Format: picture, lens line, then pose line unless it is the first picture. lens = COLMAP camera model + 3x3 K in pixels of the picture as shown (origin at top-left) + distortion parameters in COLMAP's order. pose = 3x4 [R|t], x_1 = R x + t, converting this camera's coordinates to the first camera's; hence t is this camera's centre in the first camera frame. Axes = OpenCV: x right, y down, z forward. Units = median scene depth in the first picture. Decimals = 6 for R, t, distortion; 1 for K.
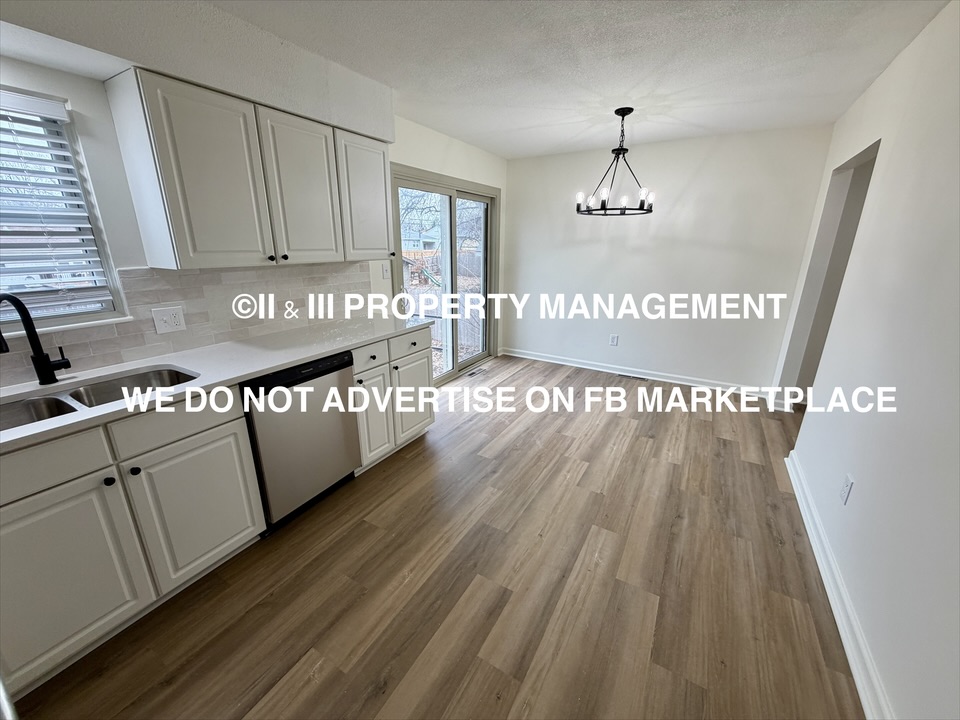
lens RADIAL K [[382.1, 0, 477.3], [0, 382.1, 360.2], [0, 0, 1]] dist [-0.000036, -0.000172]
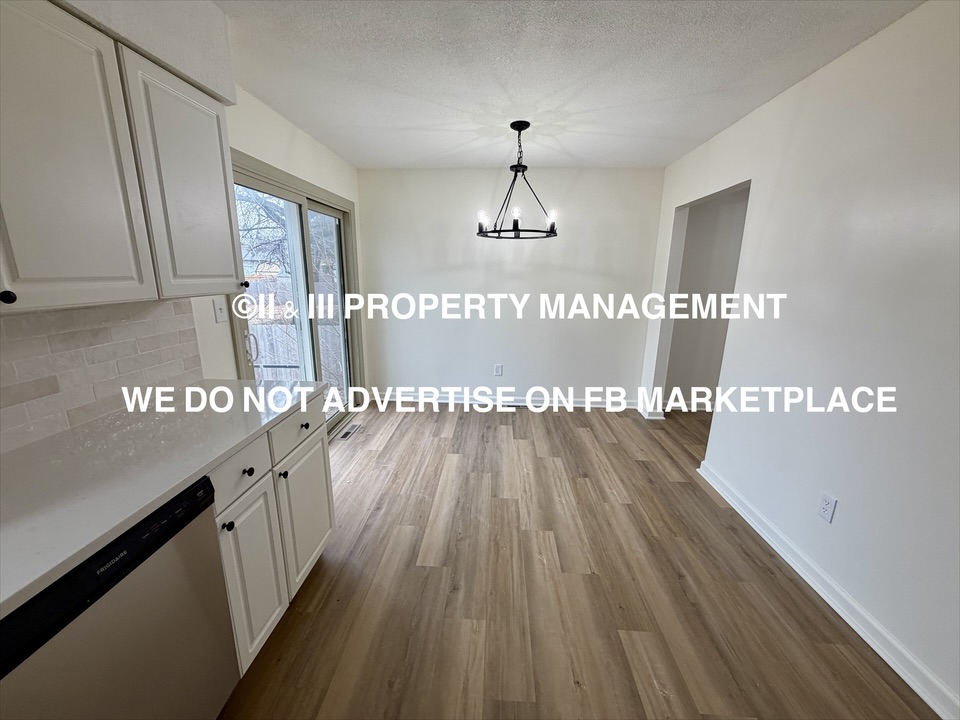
lens RADIAL K [[382.1, 0, 477.3], [0, 382.1, 360.2], [0, 0, 1]] dist [-0.000036, -0.000172]
pose [[0.886443, -0.102261, 0.451400, -0.181606], [0.129624, 0.991109, -0.030023, -0.090969], [-0.444316, 0.085126, 0.891817, 0.301252]]
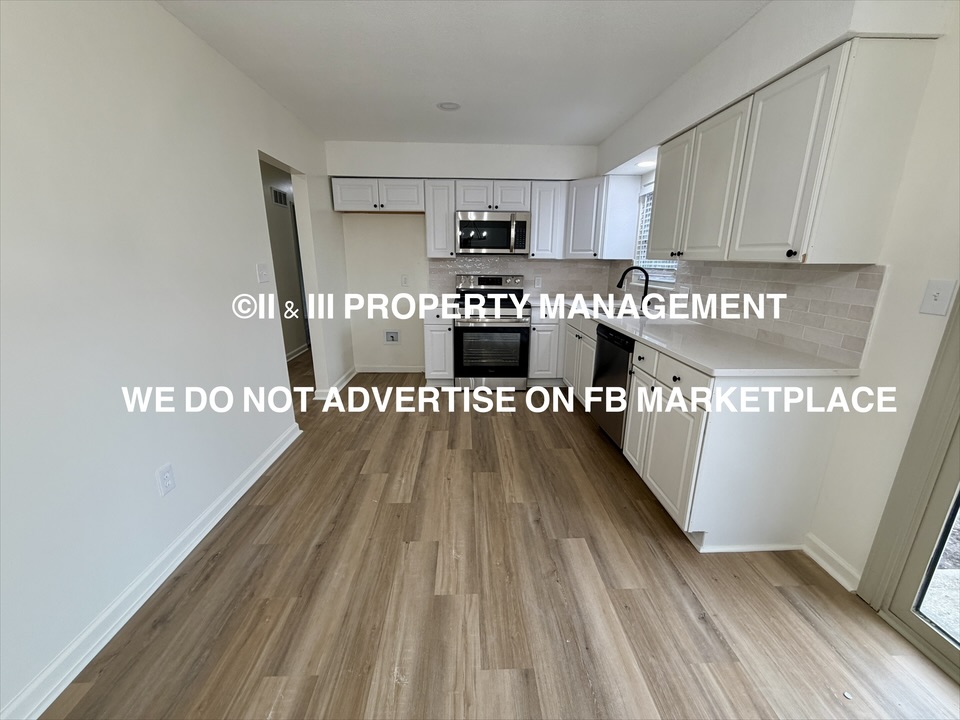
lens RADIAL K [[382.1, 0, 477.3], [0, 382.1, 360.2], [0, 0, 1]] dist [-0.000036, -0.000172]
pose [[-0.841714, 0.135166, -0.522732, 0.491411], [-0.164735, 0.857703, 0.487041, -0.343717], [0.514180, 0.496061, -0.699673, 1.247378]]
